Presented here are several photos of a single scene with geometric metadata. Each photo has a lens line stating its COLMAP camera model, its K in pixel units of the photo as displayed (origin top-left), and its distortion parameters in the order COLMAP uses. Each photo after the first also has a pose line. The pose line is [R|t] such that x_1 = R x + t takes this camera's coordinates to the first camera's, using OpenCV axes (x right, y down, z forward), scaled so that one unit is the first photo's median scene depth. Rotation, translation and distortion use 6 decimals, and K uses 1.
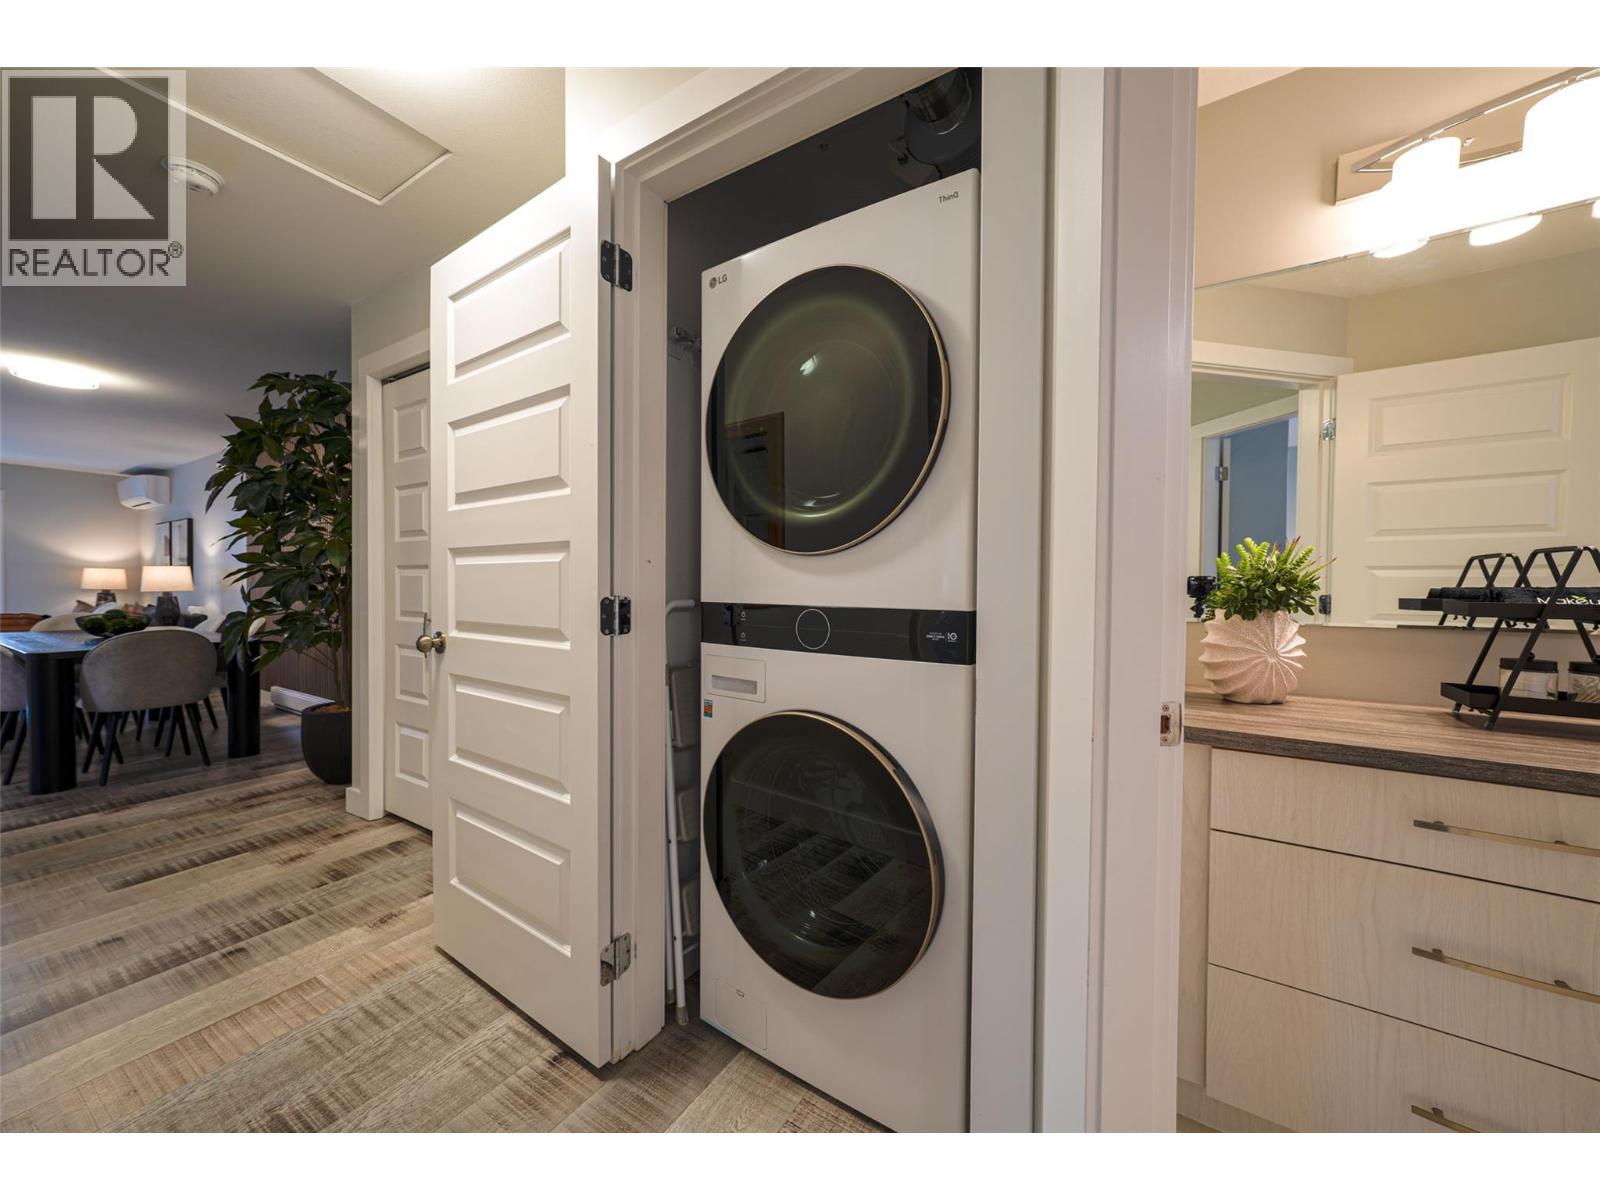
lens RADIAL K [[579.2, 0, 788.0], [0, 579.2, 591.7], [0, 0, 1]] dist [-0.000920, 0.000257]
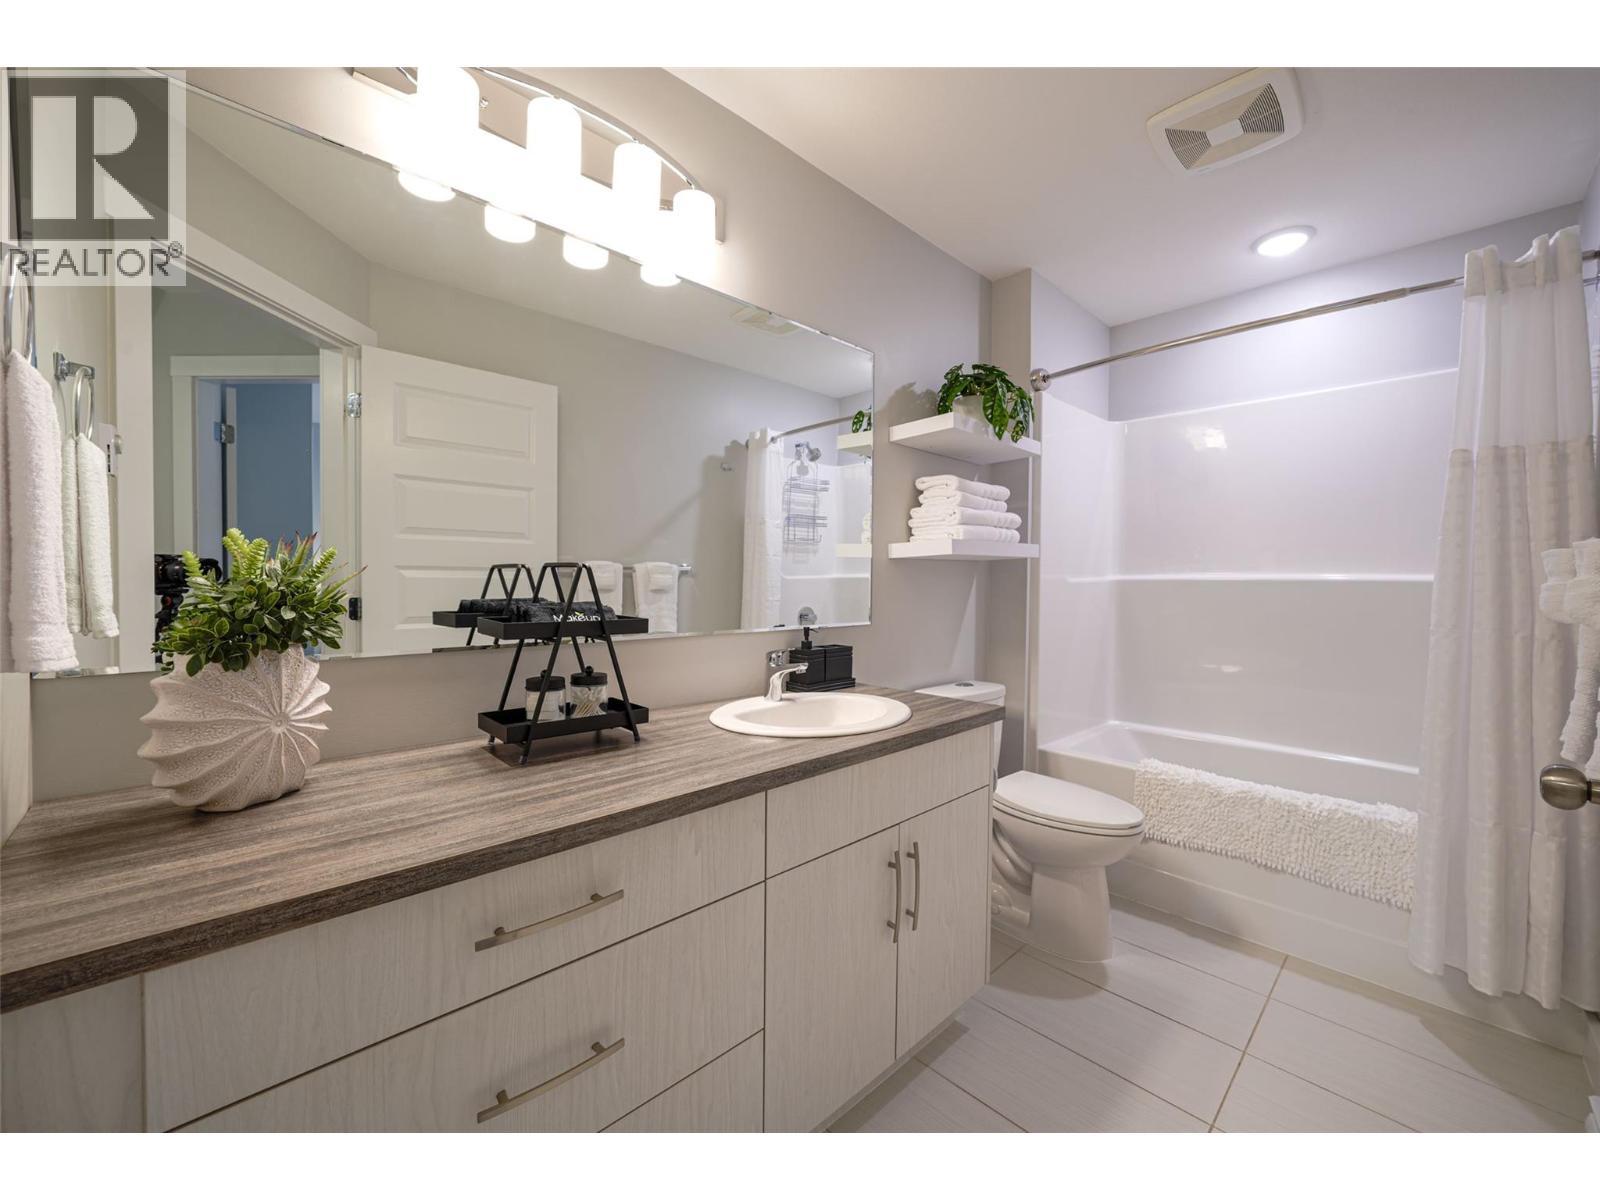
lens RADIAL K [[627.8, 0, 801.6], [0, 627.8, 596.8], [0, 0, 1]] dist [-0.004134, 0.000299]
pose [[0.203000, -0.028546, 0.978763, 0.299751], [0.006227, 0.999592, 0.027862, -0.038023], [-0.979159, 0.000439, 0.203095, 0.319214]]
